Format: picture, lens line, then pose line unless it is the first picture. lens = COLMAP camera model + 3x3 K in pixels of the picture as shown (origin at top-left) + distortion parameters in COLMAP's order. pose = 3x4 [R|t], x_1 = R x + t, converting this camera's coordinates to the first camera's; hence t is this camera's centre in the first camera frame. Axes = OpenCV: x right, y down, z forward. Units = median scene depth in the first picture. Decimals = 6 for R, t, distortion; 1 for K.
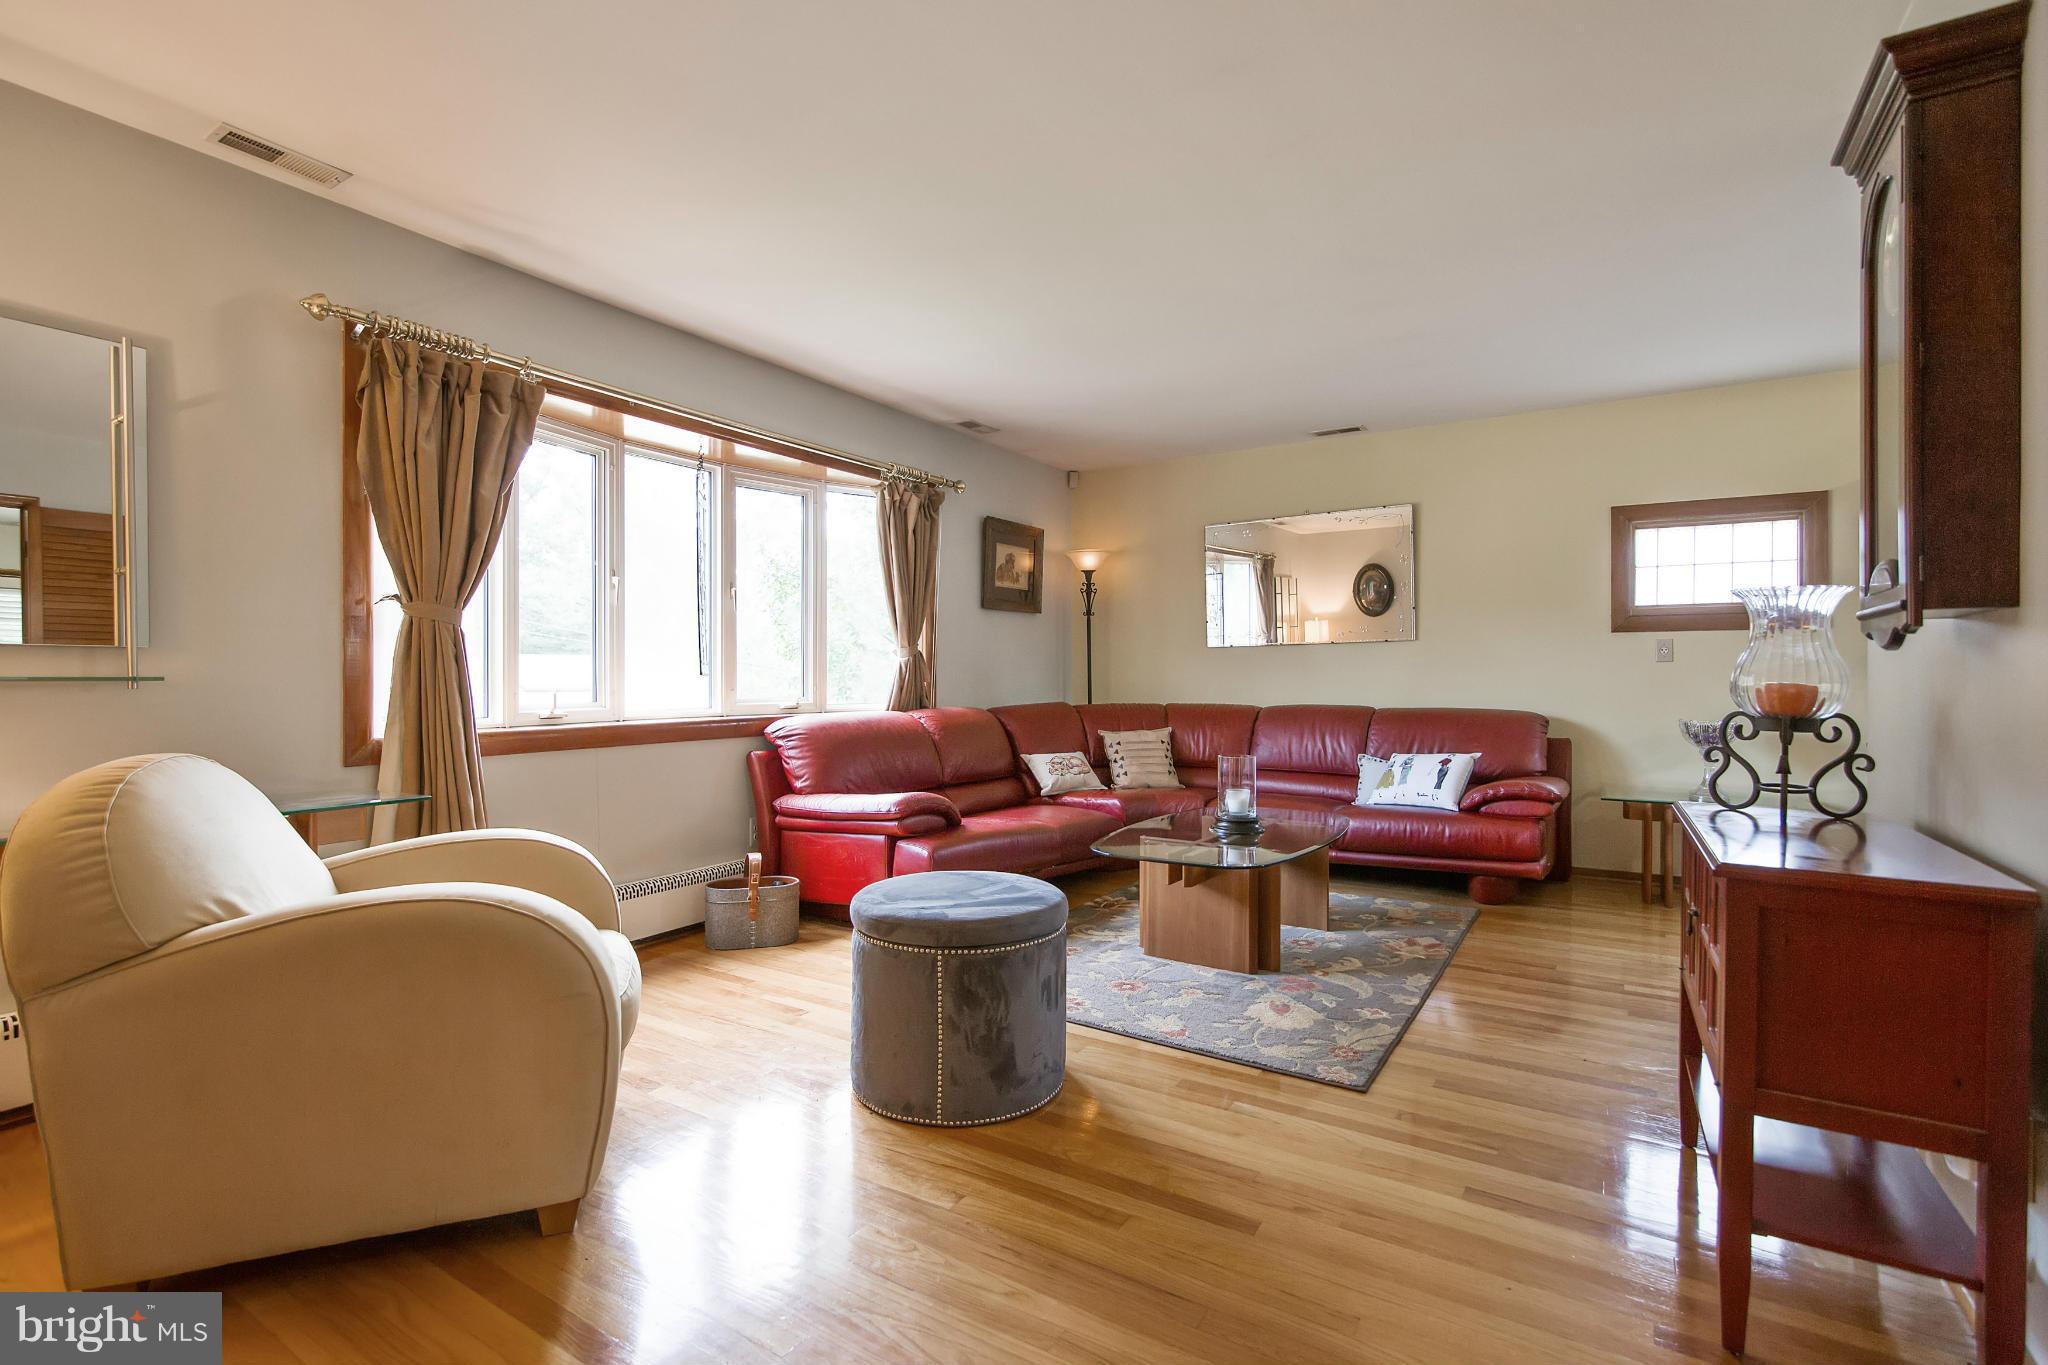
lens RADIAL K [[974.7, 0, 1045.5], [0, 974.7, 689.6], [0, 0, 1]] dist [-0.013620, 0.002458]
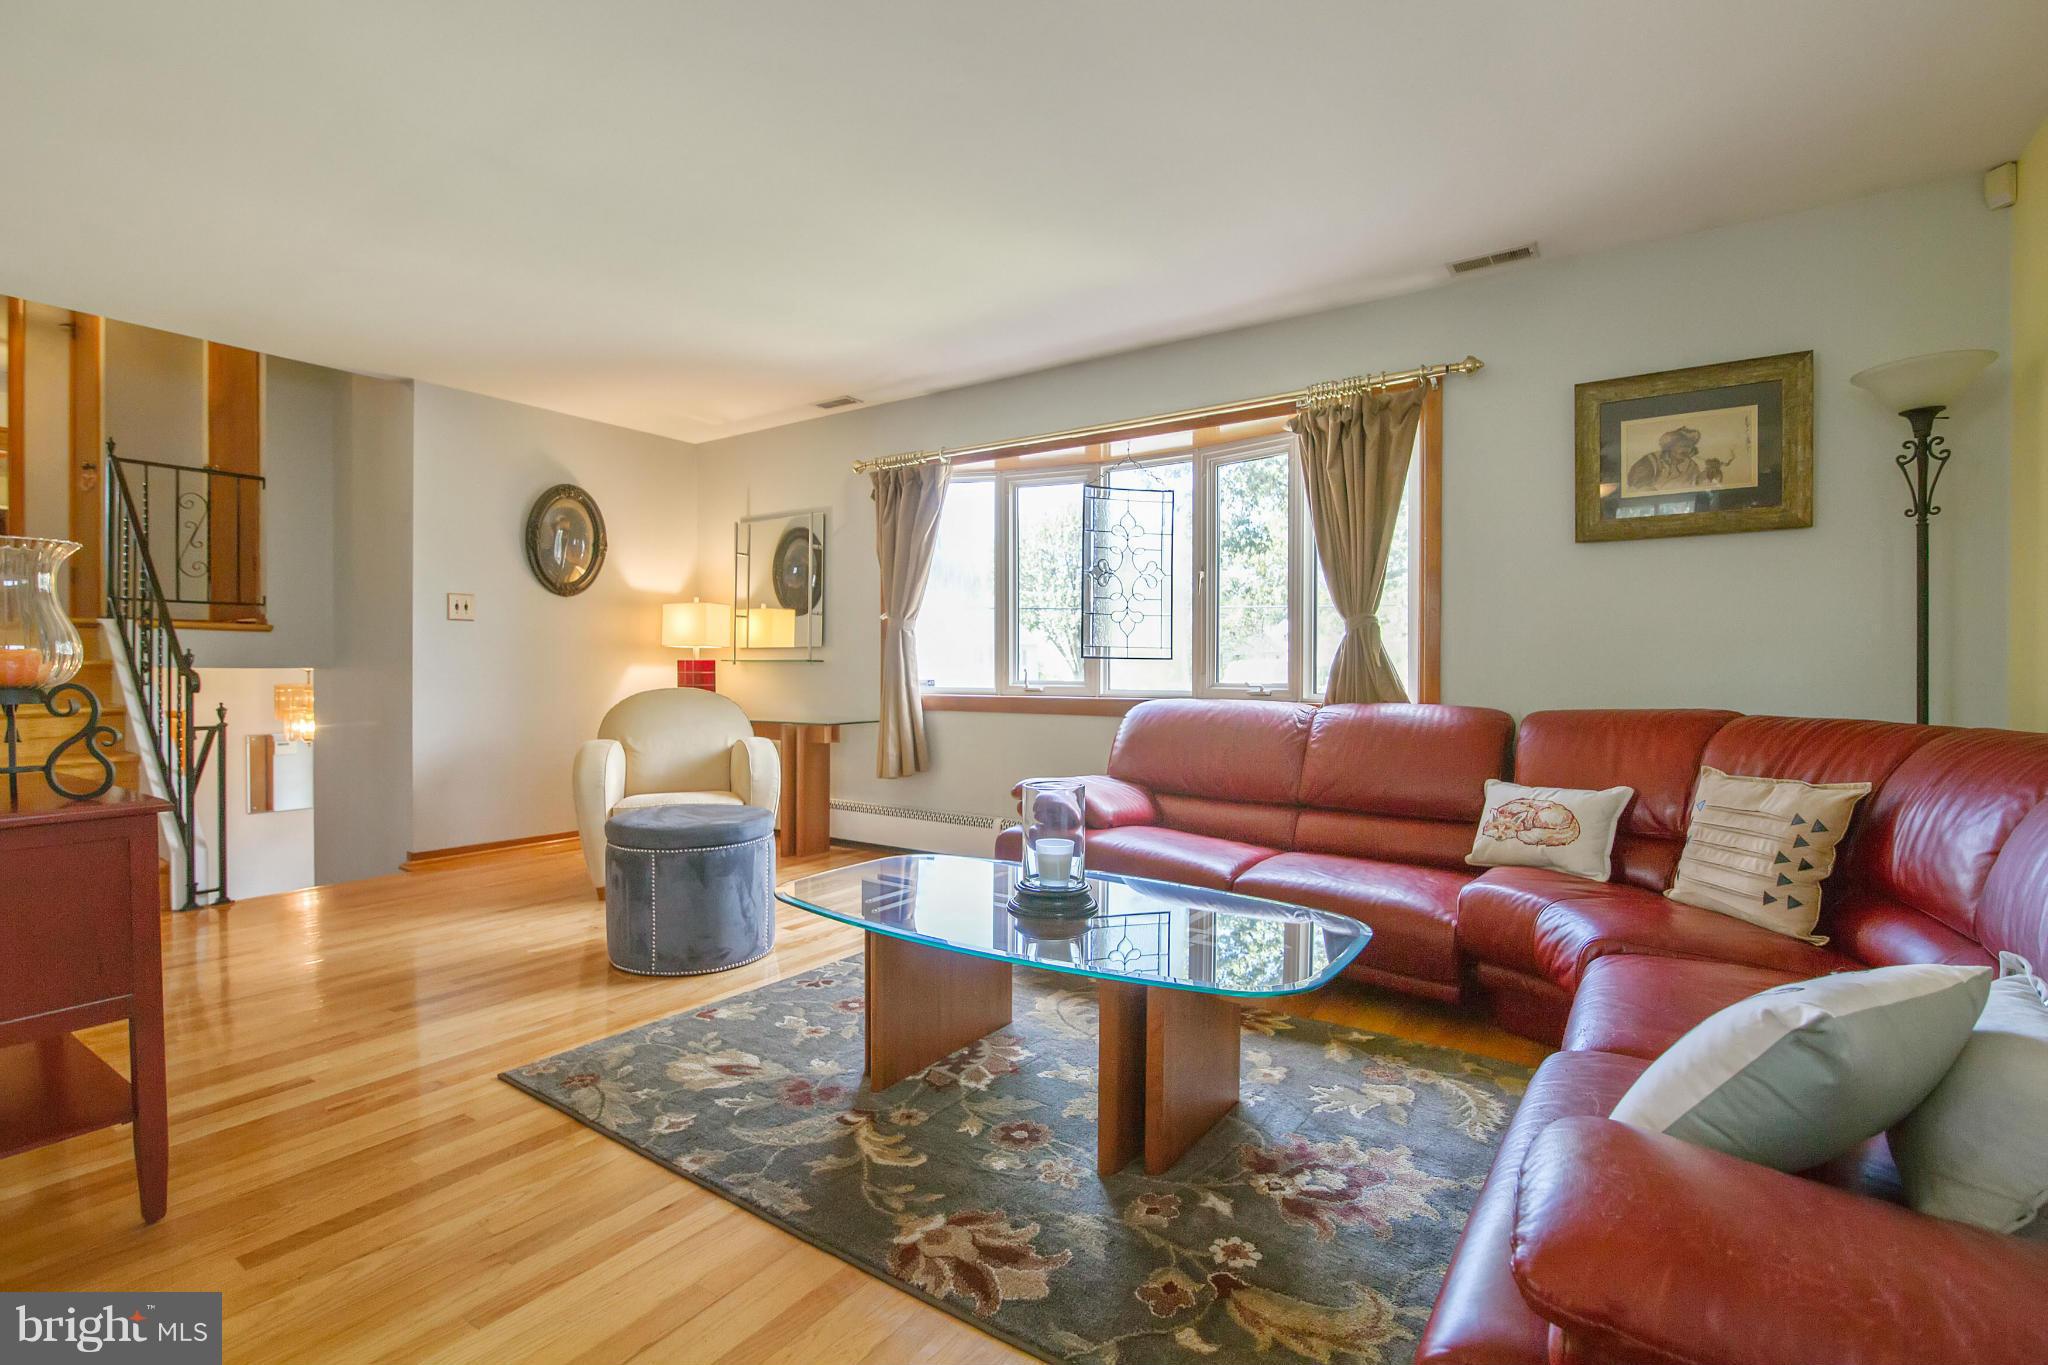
lens RADIAL K [[974.7, 0, 969.7], [0, 974.7, 672.5], [0, 0, 1]] dist [-0.013620, 0.002458]
pose [[-0.115141, 0.003605, -0.993343, 0.808574], [-0.020491, 0.999772, 0.006003, -0.004079], [0.993138, 0.021046, -0.115041, 1.026394]]
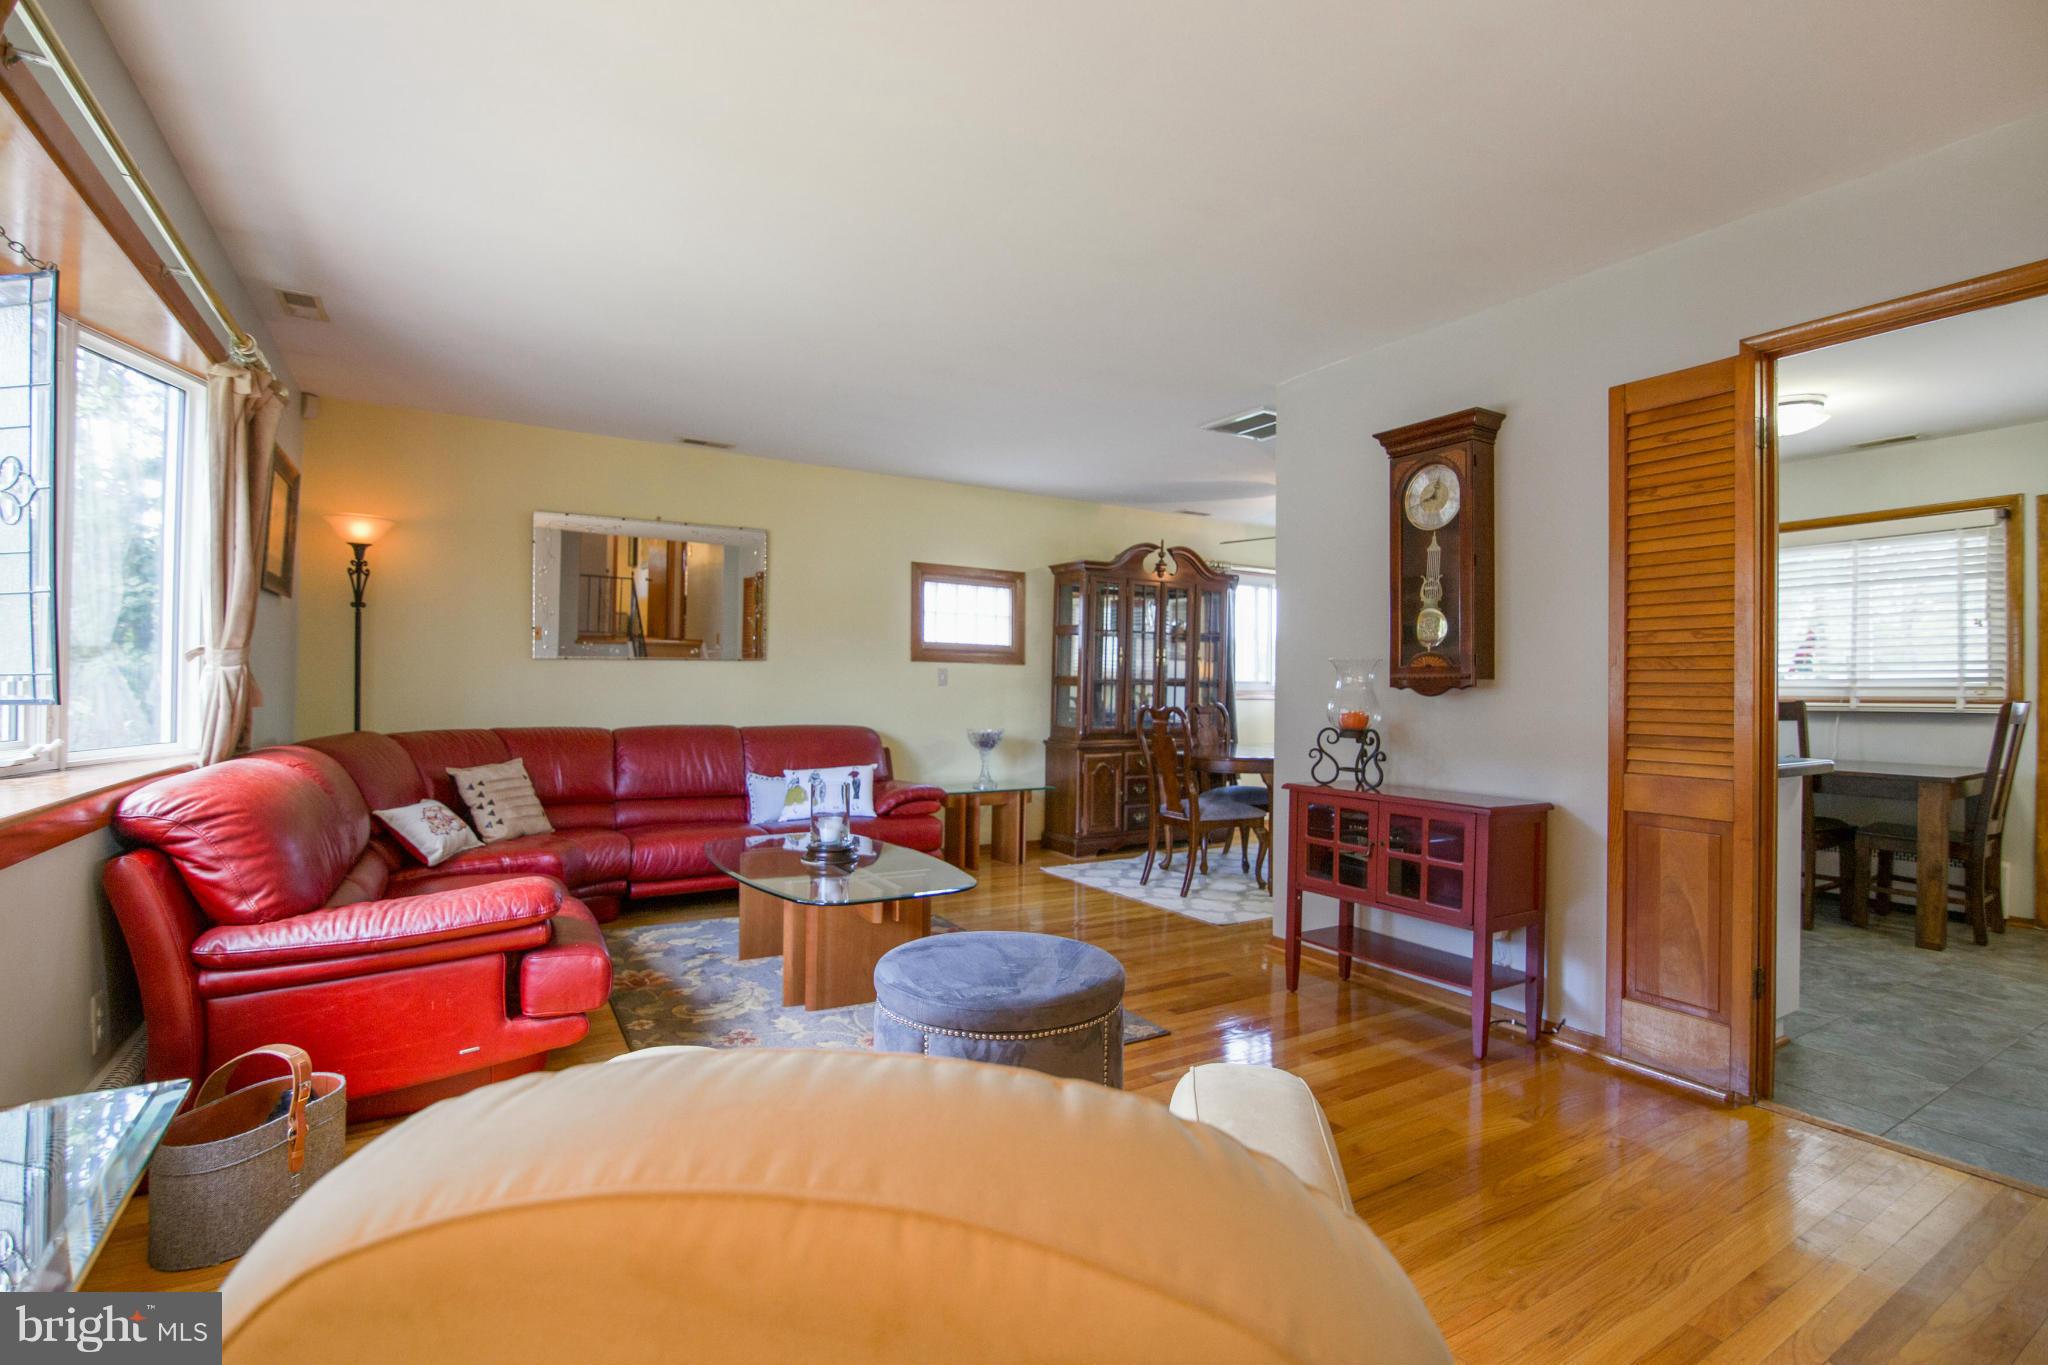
lens RADIAL K [[947.4, 0, 1055.4], [0, 947.4, 675.0], [0, 0, 1]] dist [0.004032, -0.000445]
pose [[0.425737, 0.018883, 0.904650, -0.572538], [-0.000779, 0.999789, -0.020503, -0.020552], [-0.904846, 0.008025, 0.425662, 0.394906]]
